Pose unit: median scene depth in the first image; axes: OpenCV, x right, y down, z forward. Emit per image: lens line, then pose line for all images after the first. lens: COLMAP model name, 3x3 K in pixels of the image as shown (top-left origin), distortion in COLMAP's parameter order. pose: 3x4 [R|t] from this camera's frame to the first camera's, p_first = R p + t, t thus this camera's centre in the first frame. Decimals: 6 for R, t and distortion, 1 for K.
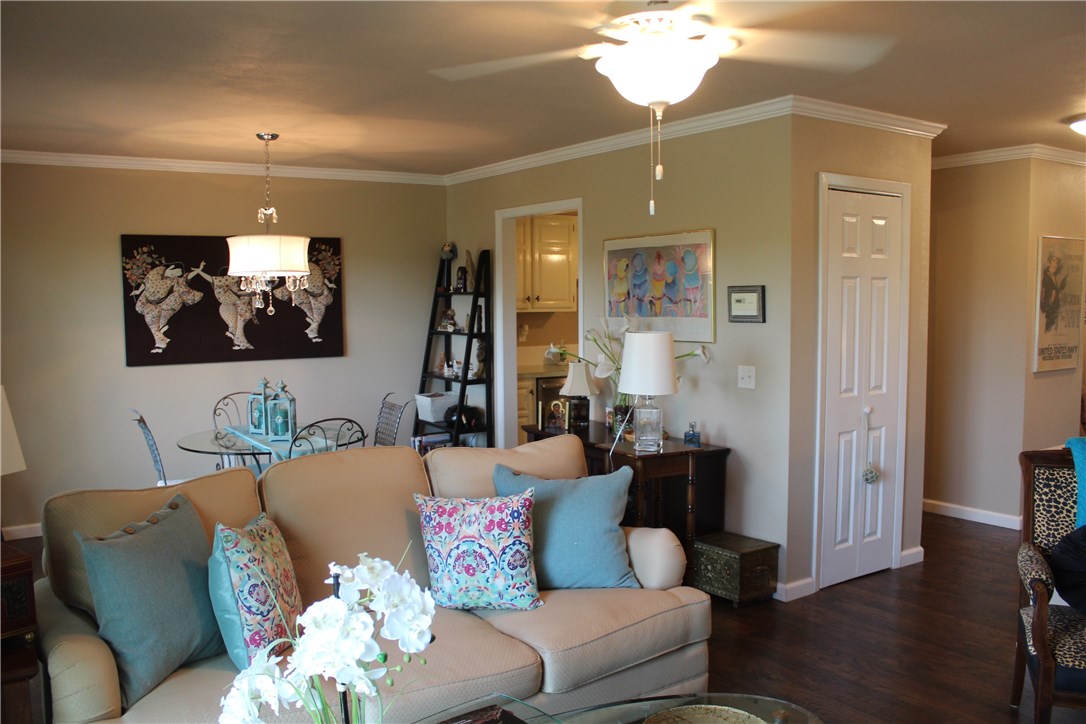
lens RADIAL K [[899.7, 0, 519.4], [0, 899.7, 365.0], [0, 0, 1]] dist [-0.110727, 0.004704]
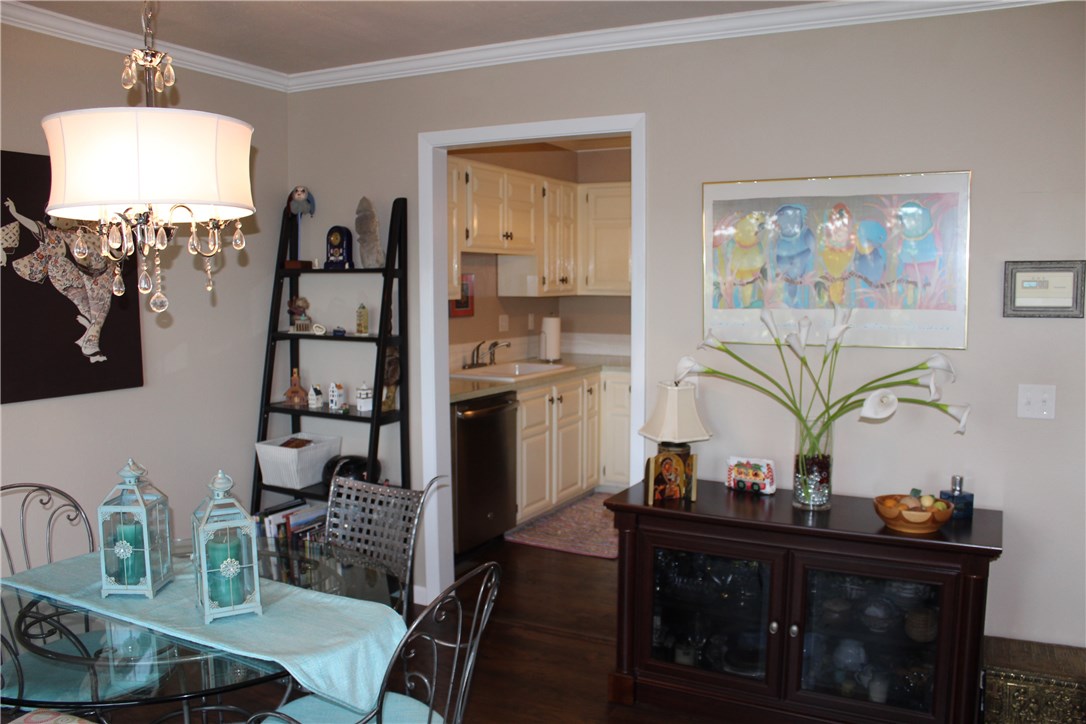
lens RADIAL K [[899.7, 0, 519.4], [0, 899.7, 365.0], [0, 0, 1]] dist [-0.110727, 0.004704]
pose [[0.871022, -0.041941, 0.489450, -0.265195], [0.034410, 0.999110, 0.024379, -0.028421], [-0.490037, -0.004393, 0.871691, 0.436368]]
